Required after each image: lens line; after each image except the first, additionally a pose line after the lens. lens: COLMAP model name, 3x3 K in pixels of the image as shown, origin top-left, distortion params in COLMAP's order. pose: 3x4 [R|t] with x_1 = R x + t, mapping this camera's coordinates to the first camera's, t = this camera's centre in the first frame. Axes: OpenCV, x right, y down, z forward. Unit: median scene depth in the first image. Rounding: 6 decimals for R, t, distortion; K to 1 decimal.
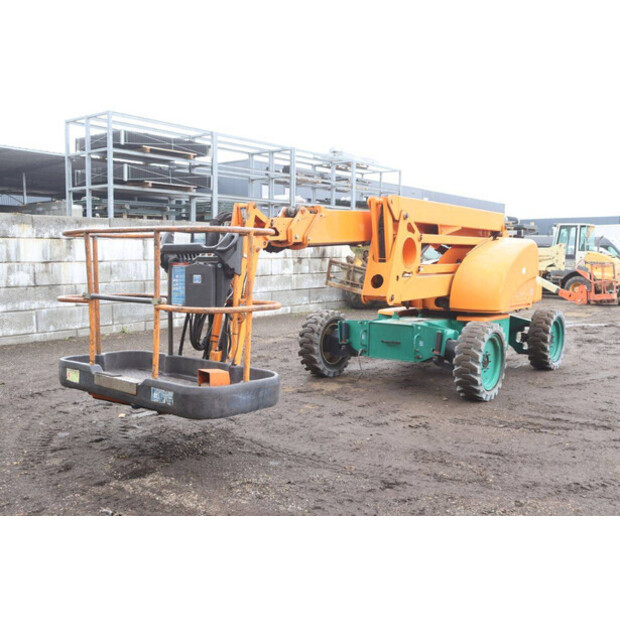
lens RADIAL K [[630.6, 0, 310.0], [0, 630.6, 310.0], [0, 0, 1]] dist [-0.123424, 0.269338]
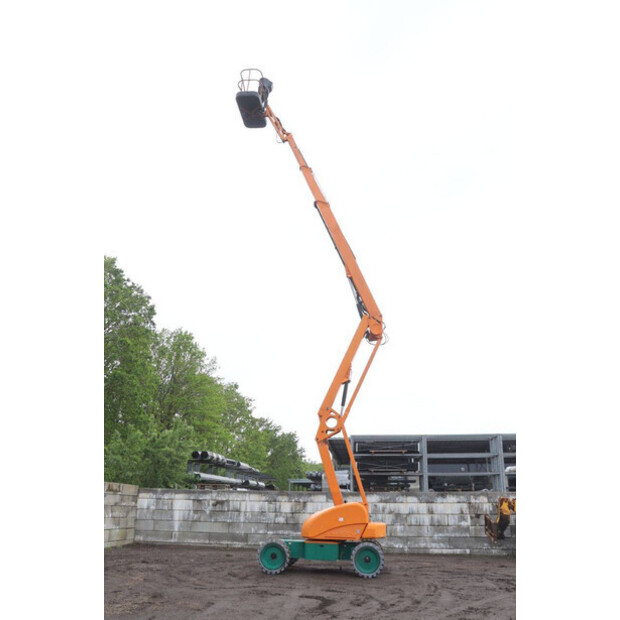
lens RADIAL K [[569.1, 0, 310.0], [0, 569.1, 310.0], [0, 0, 1]] dist [-0.161129, 0.218701]
pose [[0.502363, -0.279170, -0.818349, 1.445834], [-0.094209, 0.923137, -0.372750, -0.007716], [0.859509, 0.264352, 0.437450, -0.007611]]
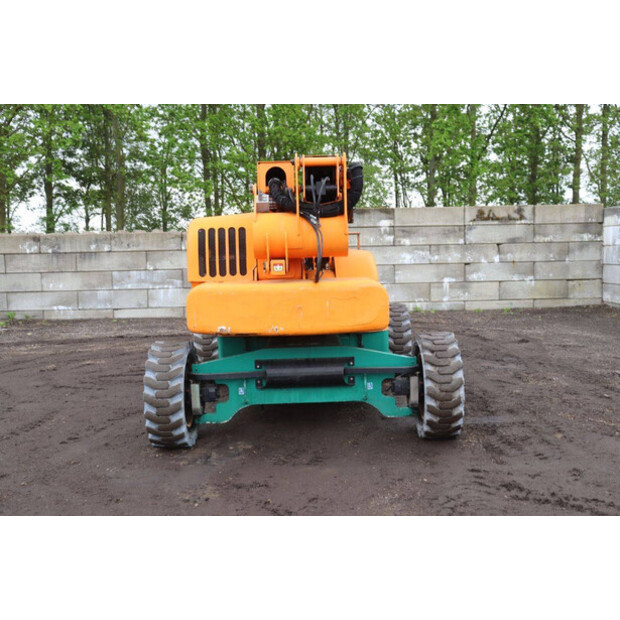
lens RADIAL K [[670.9, 0, 310.0], [0, 670.9, 310.0], [0, 0, 1]] dist [-0.100075, 0.252608]
pose [[-0.789812, 0.076733, -0.608530, 0.519320], [-0.029843, 0.986161, 0.163084, -0.106847], [0.612622, 0.146966, -0.776592, 1.238764]]
